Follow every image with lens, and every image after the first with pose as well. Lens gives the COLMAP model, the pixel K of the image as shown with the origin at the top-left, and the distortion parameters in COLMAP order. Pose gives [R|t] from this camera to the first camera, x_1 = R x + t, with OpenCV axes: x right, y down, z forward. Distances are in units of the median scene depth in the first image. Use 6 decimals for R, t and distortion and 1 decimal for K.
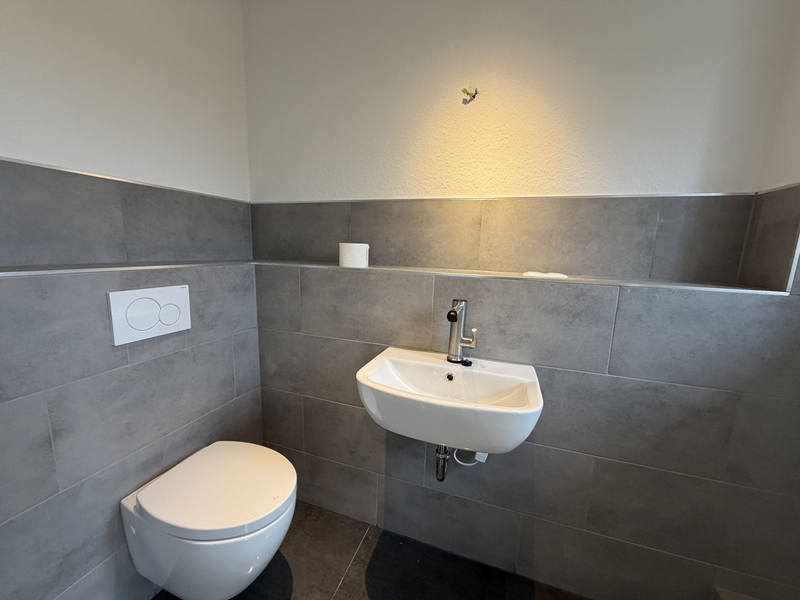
lens RADIAL K [[318.6, 0, 397.6], [0, 318.6, 301.6], [0, 0, 1]] dist [-0.000106, 0.000207]
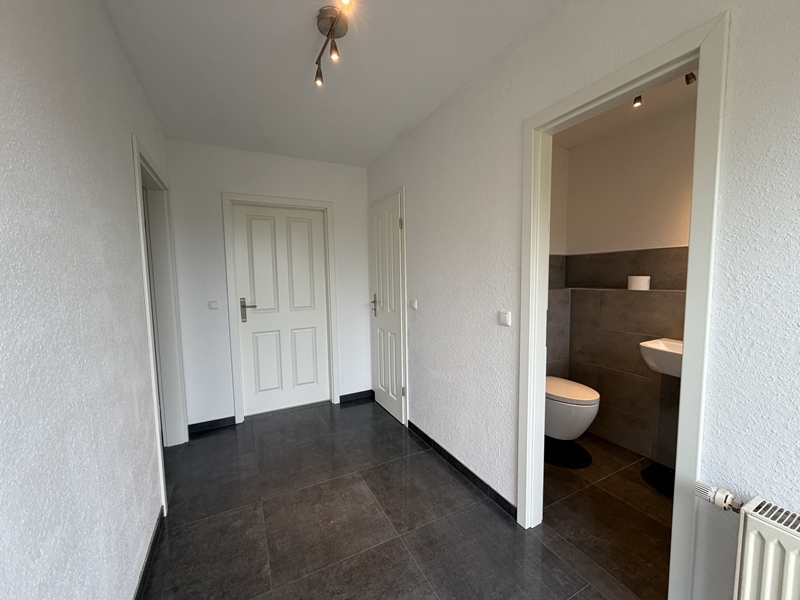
lens RADIAL K [[318.6, 0, 397.6], [0, 318.6, 301.6], [0, 0, 1]] dist [-0.000106, 0.000207]
pose [[0.725241, 0.017227, -0.688280, 0.093831], [-0.080618, 0.994935, -0.060045, 0.146136], [0.683759, 0.099035, 0.722956, -1.014568]]
